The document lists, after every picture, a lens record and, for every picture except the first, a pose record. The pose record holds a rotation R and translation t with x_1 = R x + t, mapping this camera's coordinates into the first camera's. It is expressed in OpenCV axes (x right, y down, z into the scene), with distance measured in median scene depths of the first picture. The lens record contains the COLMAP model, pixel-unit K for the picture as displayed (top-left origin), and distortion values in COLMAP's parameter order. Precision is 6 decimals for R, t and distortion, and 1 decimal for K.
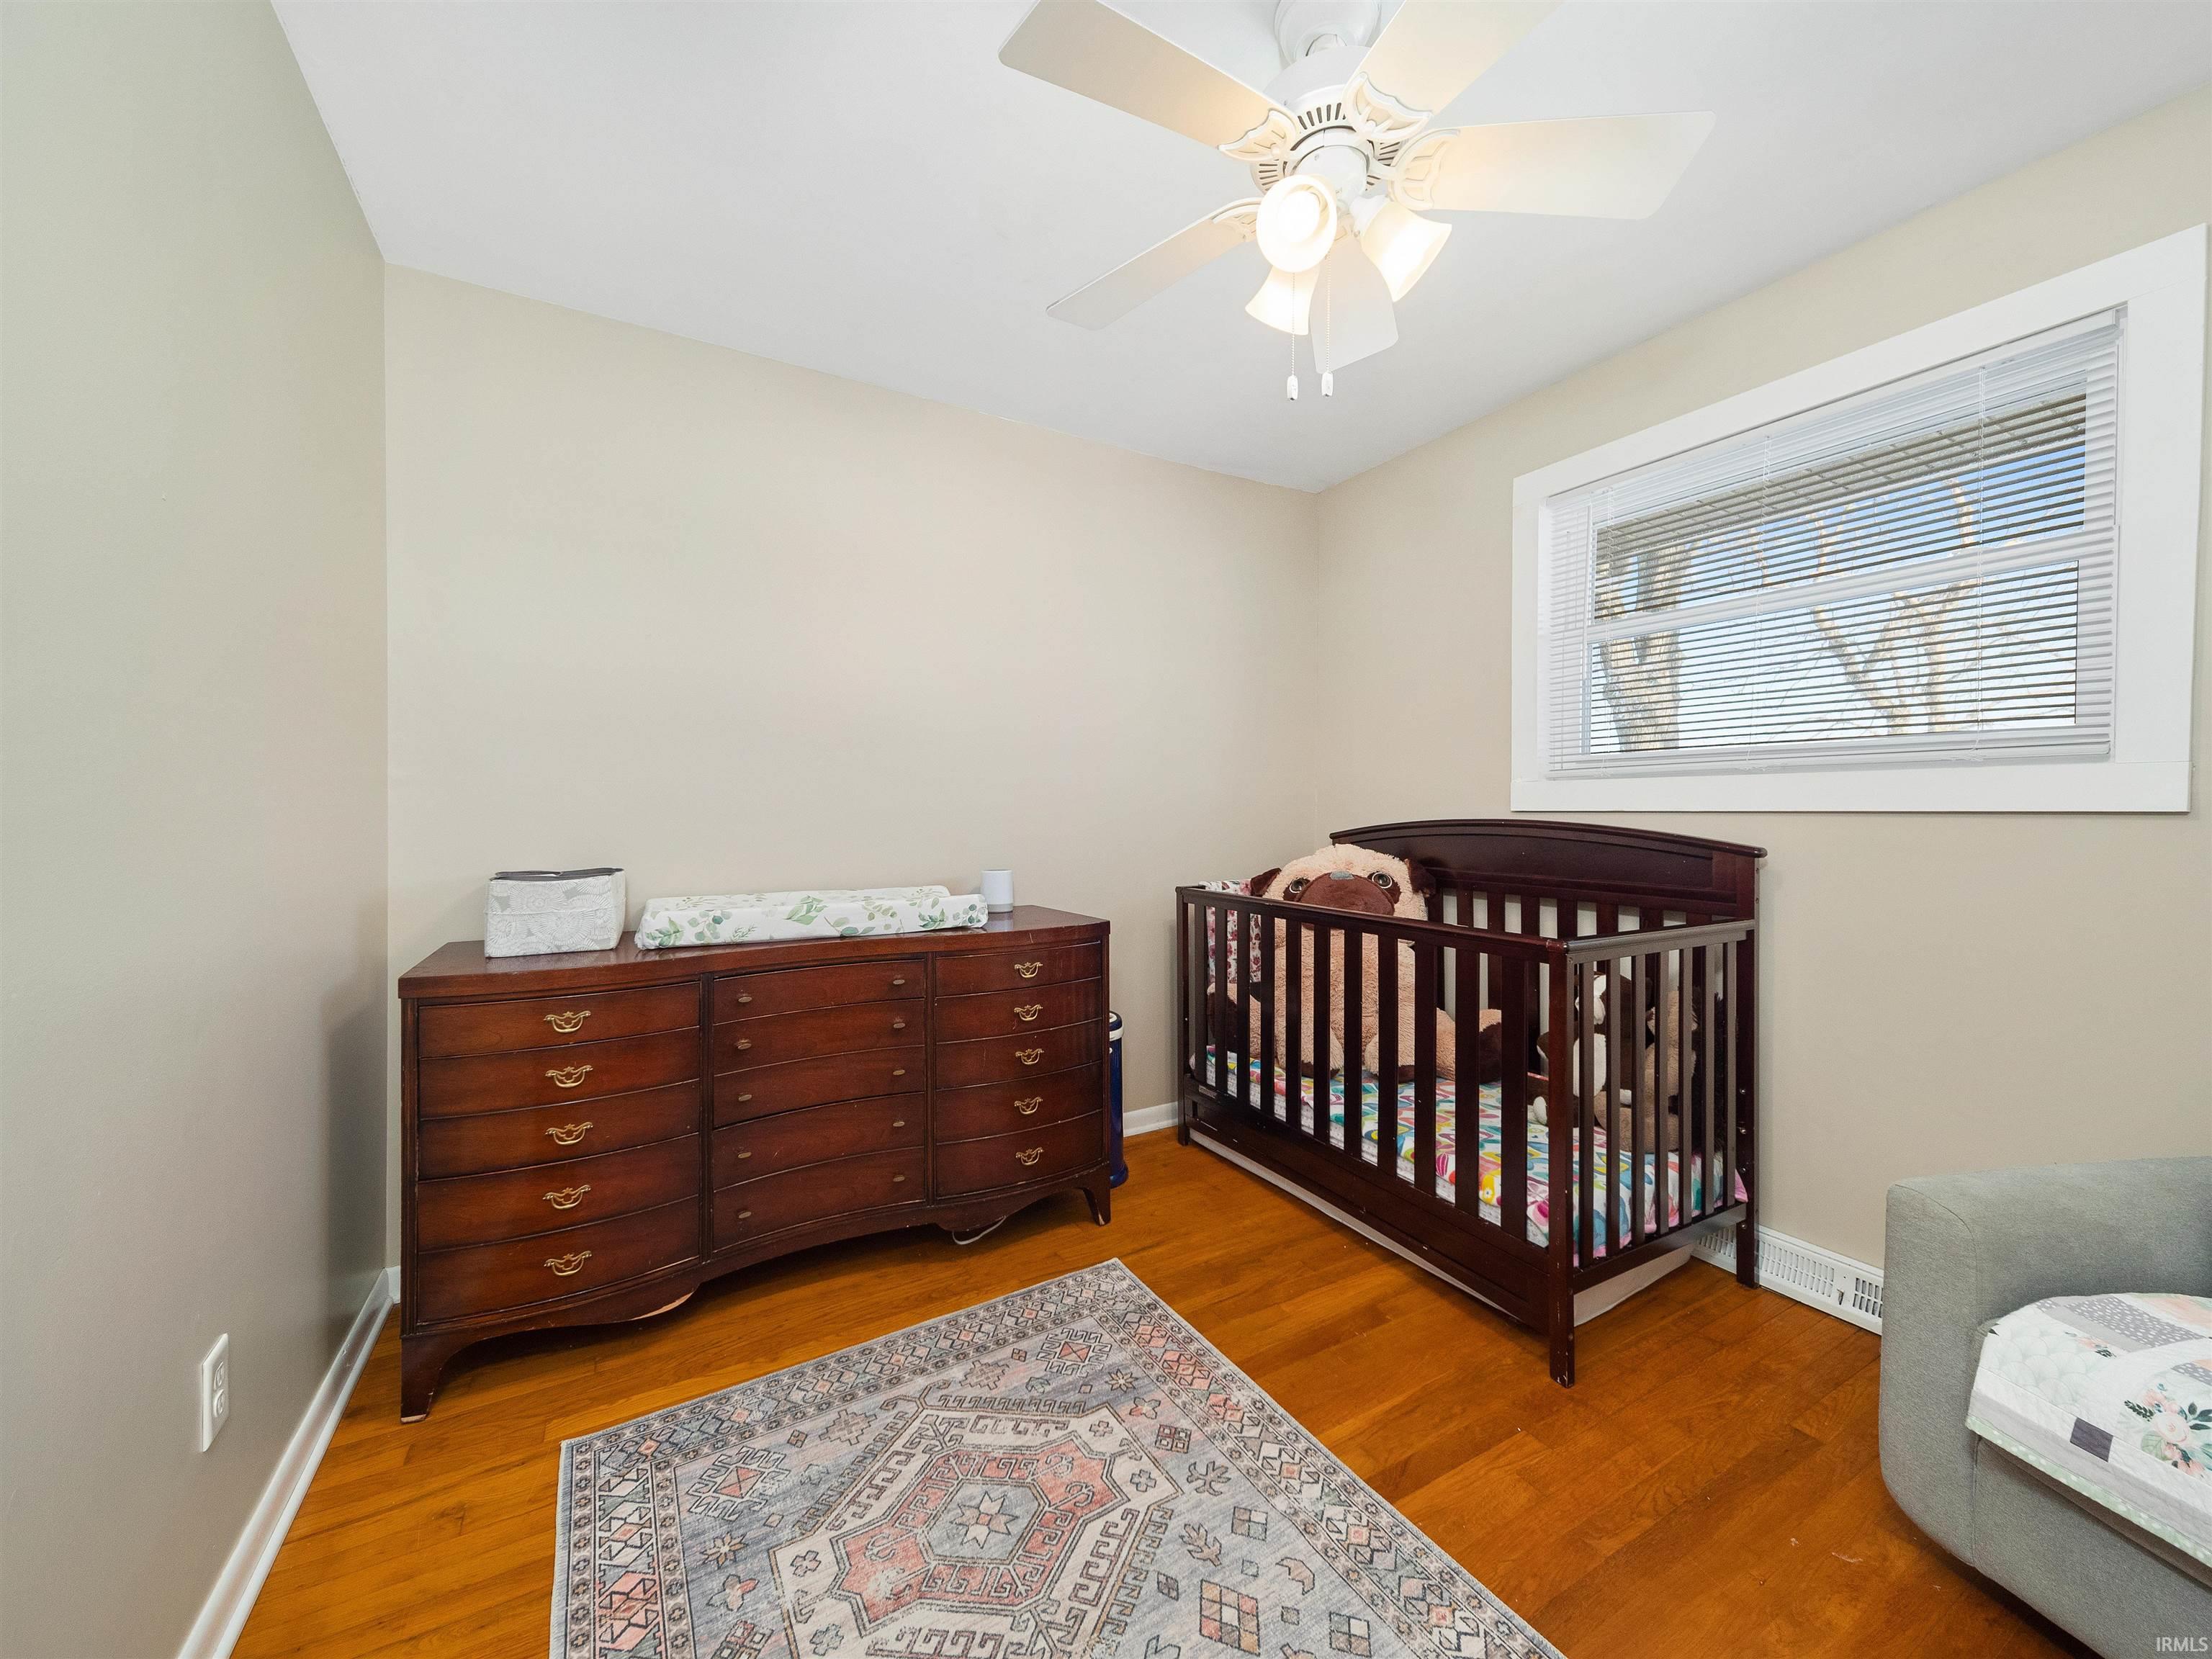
lens RADIAL K [[809.8, 0, 1091.7], [0, 809.8, 803.9], [0, 0, 1]] dist [0.023433, -0.006122]
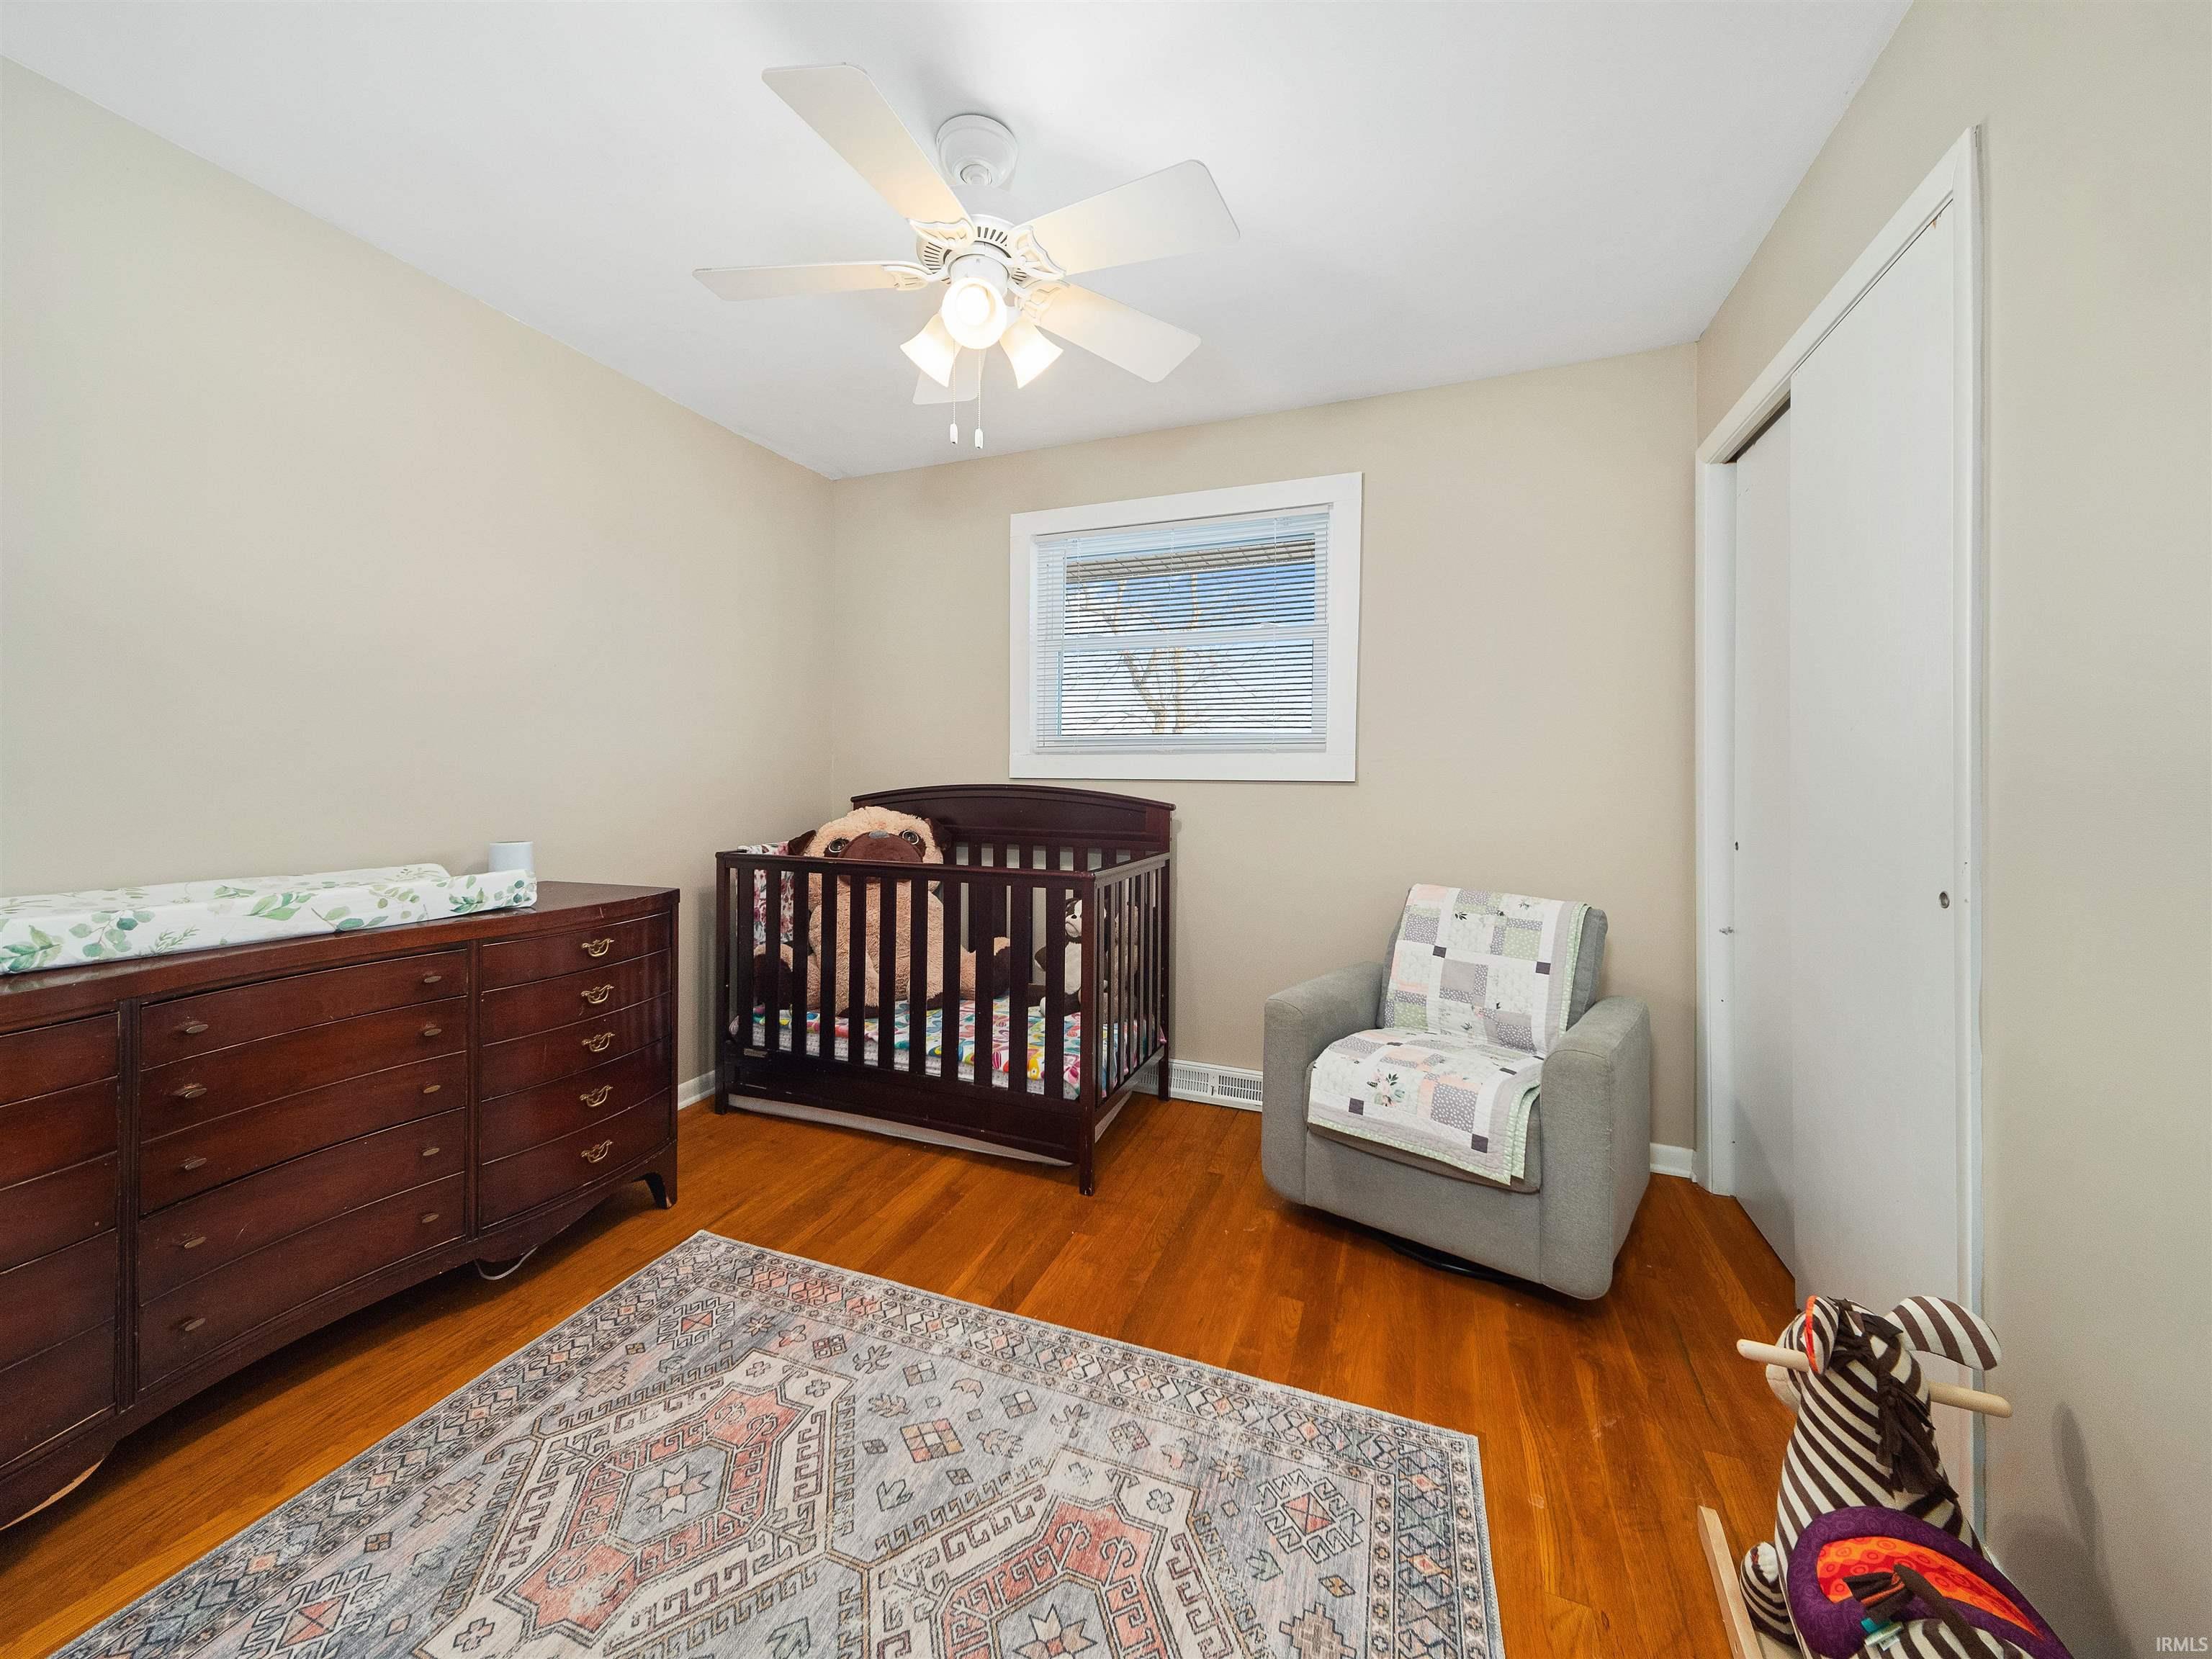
lens RADIAL K [[781.2, 0, 1071.5], [0, 781.2, 755.8], [0, 0, 1]] dist [0.012971, -0.003068]
pose [[0.799784, 0.025593, 0.599742, -0.232286], [-0.014432, 0.999622, -0.023411, 0.001892], [-0.600114, 0.010069, 0.799851, -0.037080]]
